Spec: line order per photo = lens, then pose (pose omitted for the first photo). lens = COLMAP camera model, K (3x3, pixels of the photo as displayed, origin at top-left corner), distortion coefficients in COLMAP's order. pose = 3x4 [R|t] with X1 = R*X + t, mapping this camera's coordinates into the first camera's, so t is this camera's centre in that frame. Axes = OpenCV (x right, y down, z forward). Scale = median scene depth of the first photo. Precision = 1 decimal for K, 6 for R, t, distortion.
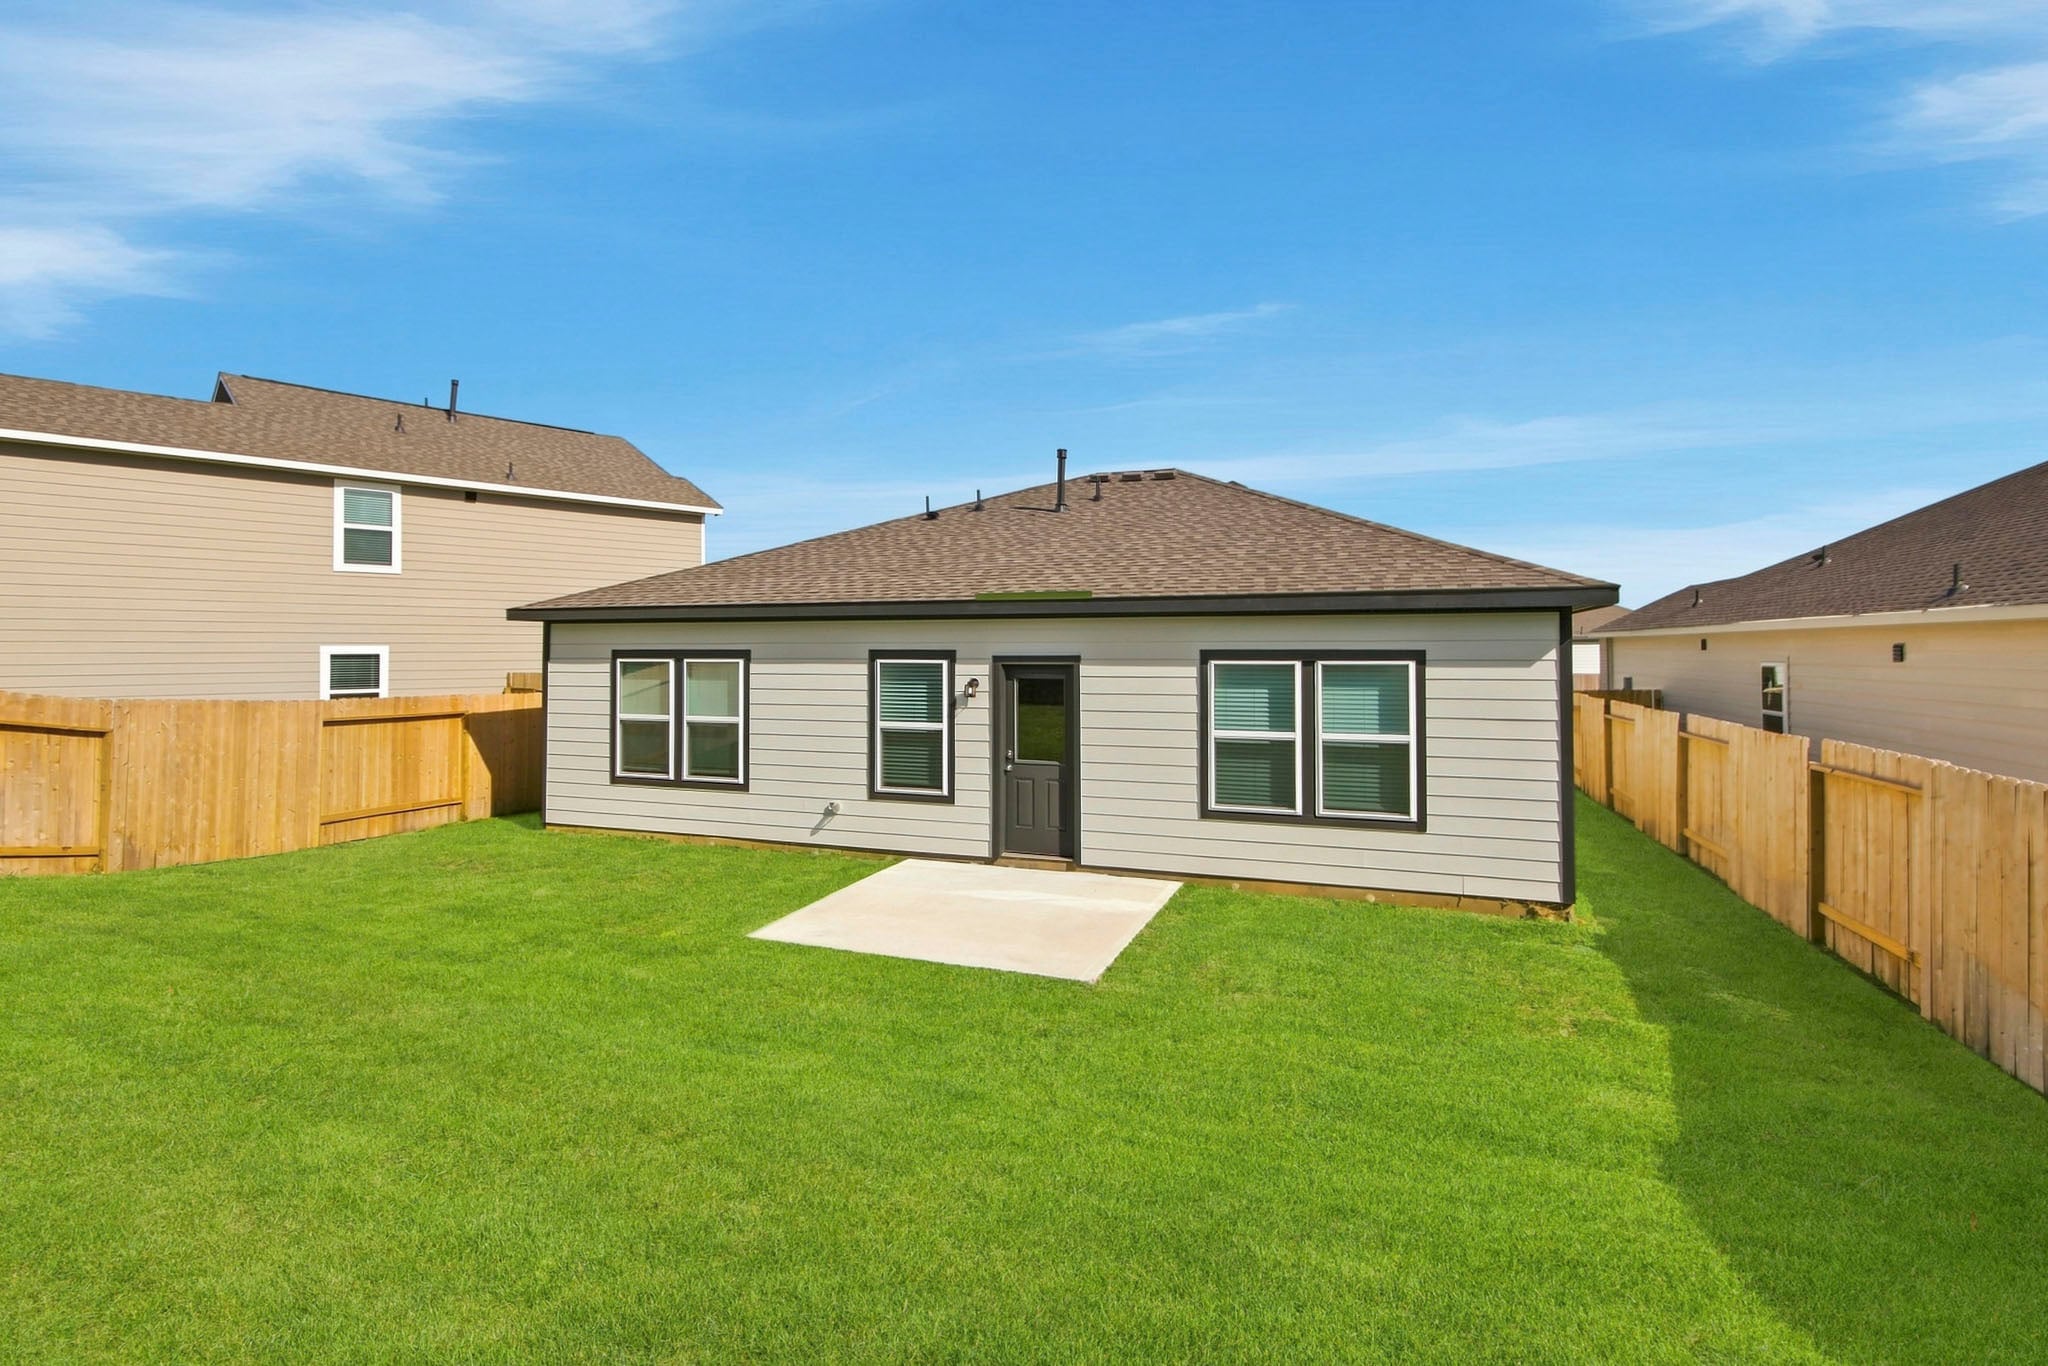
lens RADIAL K [[954.9, 0, 1028.0], [0, 954.9, 676.6], [0, 0, 1]] dist [0.016176, -0.000832]
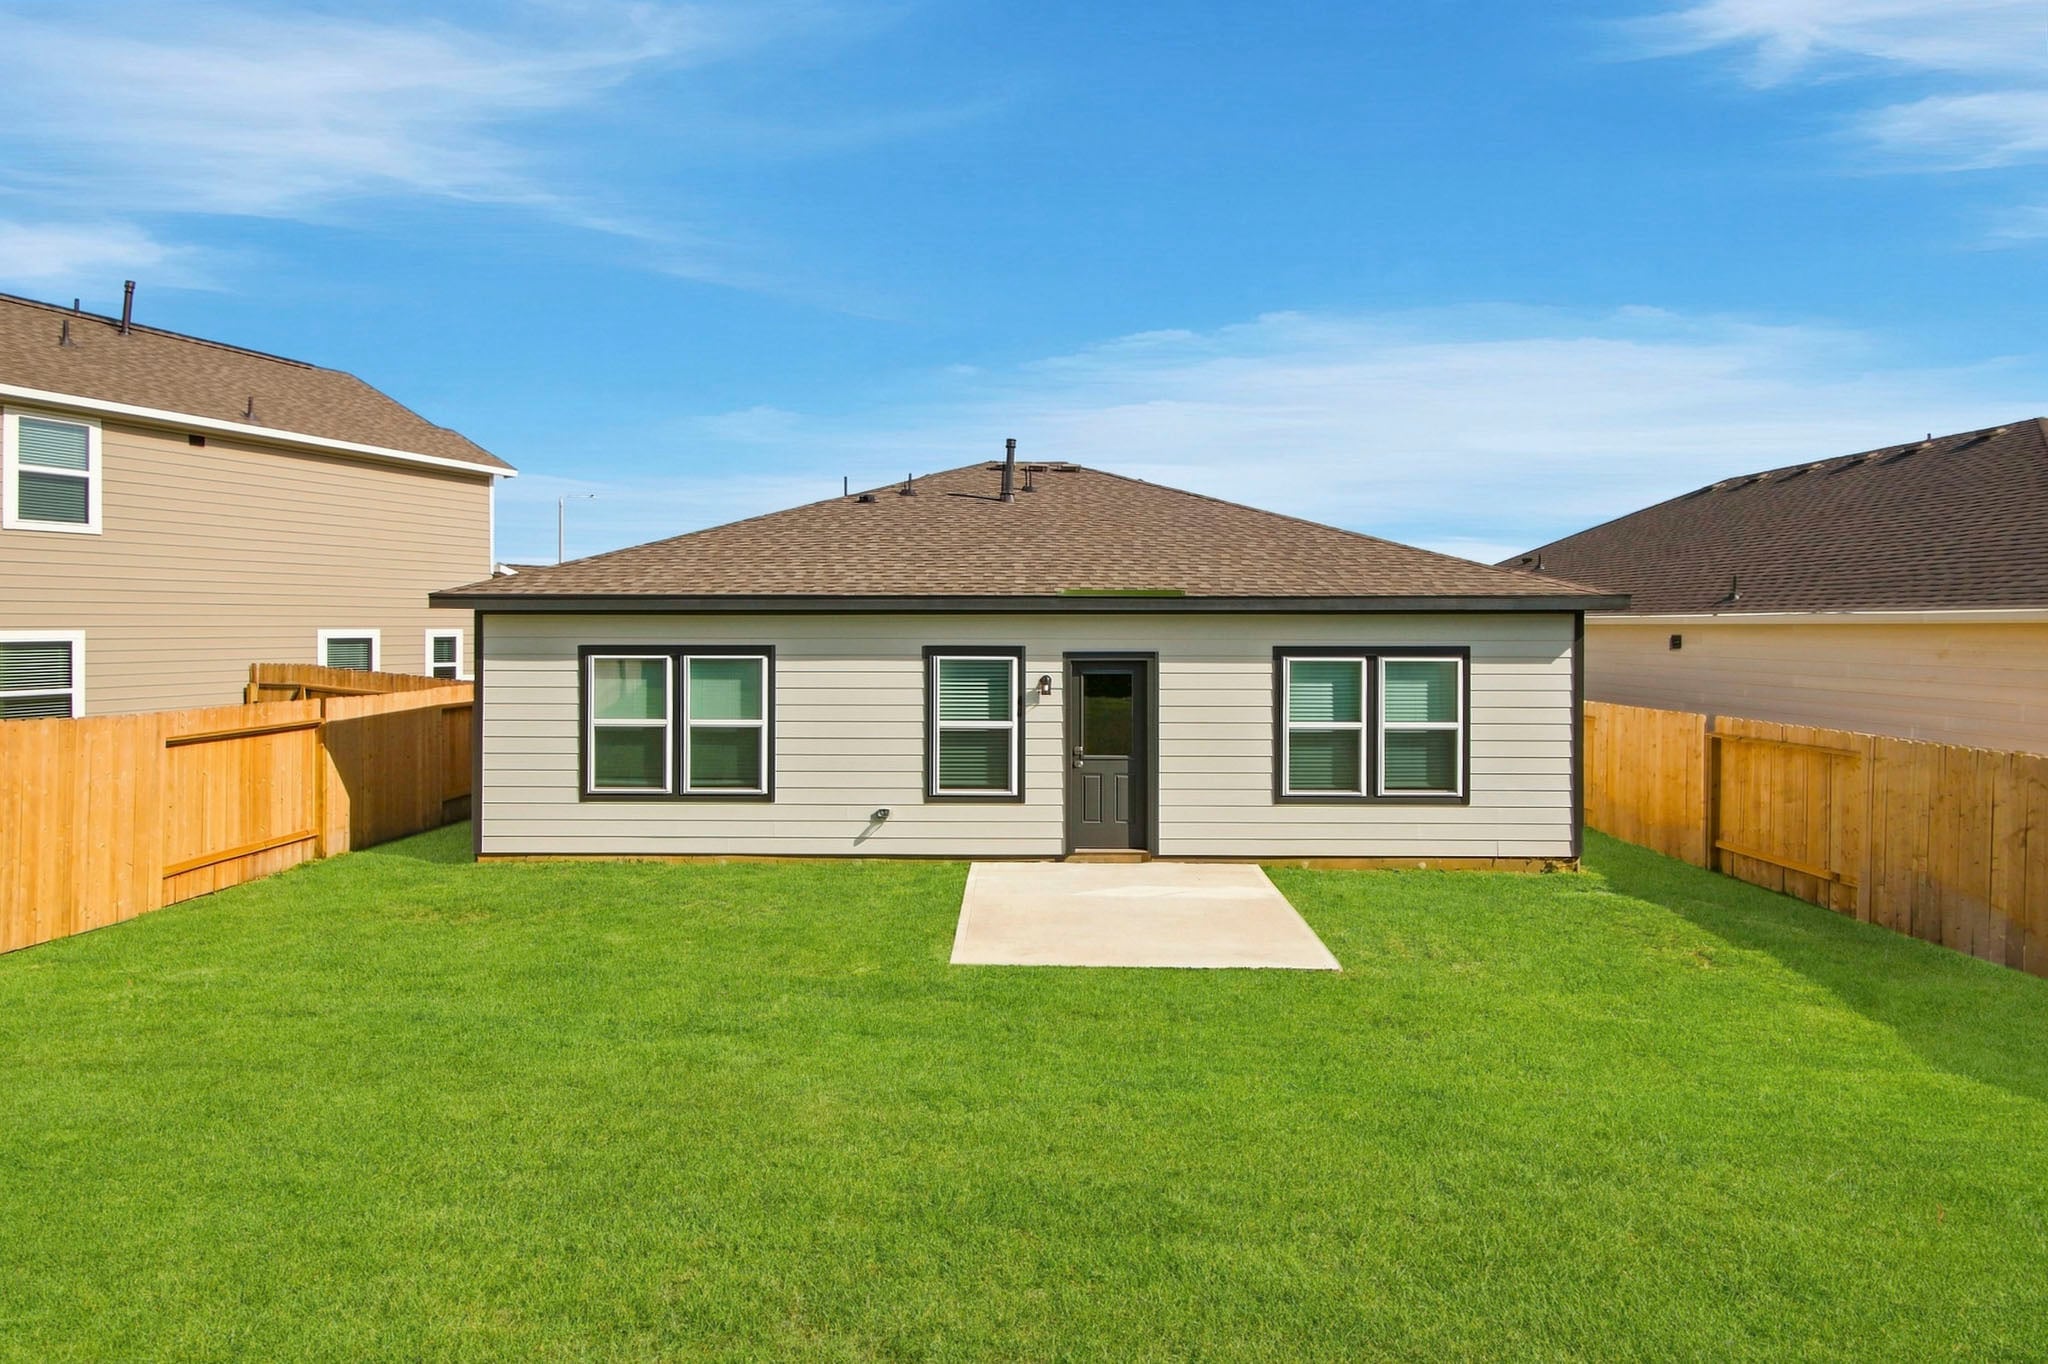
lens RADIAL K [[954.9, 0, 1028.0], [0, 954.9, 675.6], [0, 0, 1]] dist [0.016176, -0.000832]
pose [[0.941119, -0.013809, 0.337792, -0.402794], [0.005683, 0.999670, 0.025034, -0.022306], [-0.338027, -0.021640, 0.940888, 0.077273]]
